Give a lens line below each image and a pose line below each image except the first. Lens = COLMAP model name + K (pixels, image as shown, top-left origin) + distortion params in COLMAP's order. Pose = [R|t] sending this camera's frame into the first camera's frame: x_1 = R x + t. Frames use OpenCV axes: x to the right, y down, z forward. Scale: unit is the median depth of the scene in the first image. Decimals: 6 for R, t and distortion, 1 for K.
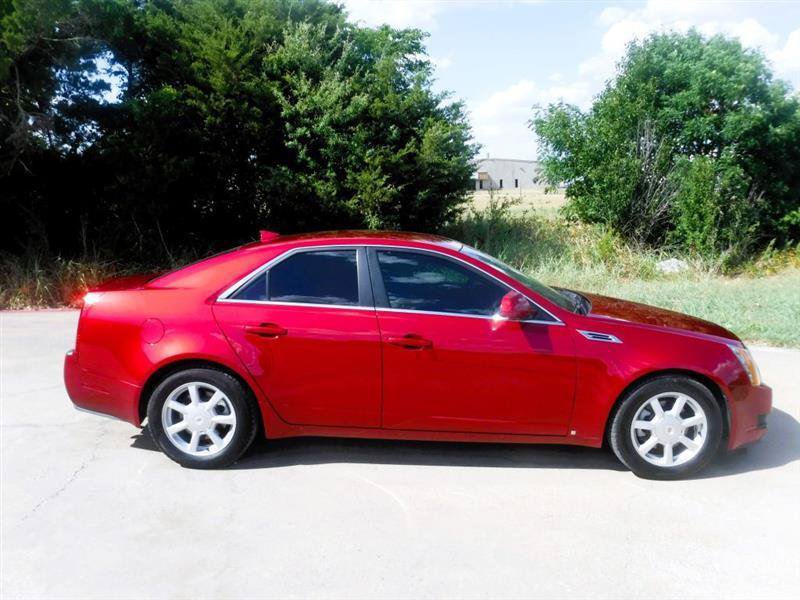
lens RADIAL K [[683.2, 0, 400.0], [0, 683.2, 300.0], [0, 0, 1]] dist [-0.075719, 0.013456]
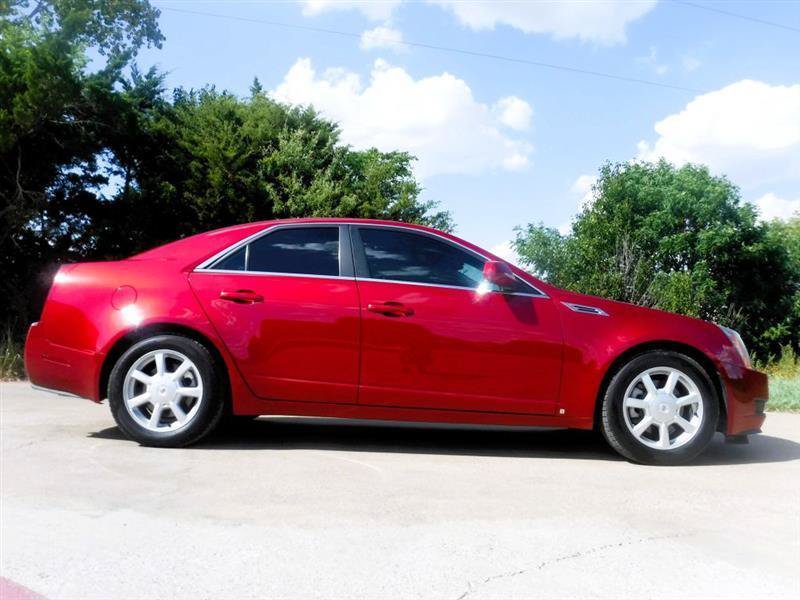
lens RADIAL K [[683.2, 0, 403.2], [0, 683.2, 280.7], [0, 0, 1]] dist [-0.068799, -0.011096]
pose [[0.999375, 0.026208, 0.023739, 0.006939], [-0.019450, 0.968071, -0.249919, 0.219939], [-0.029531, 0.249301, 0.967976, 0.043121]]
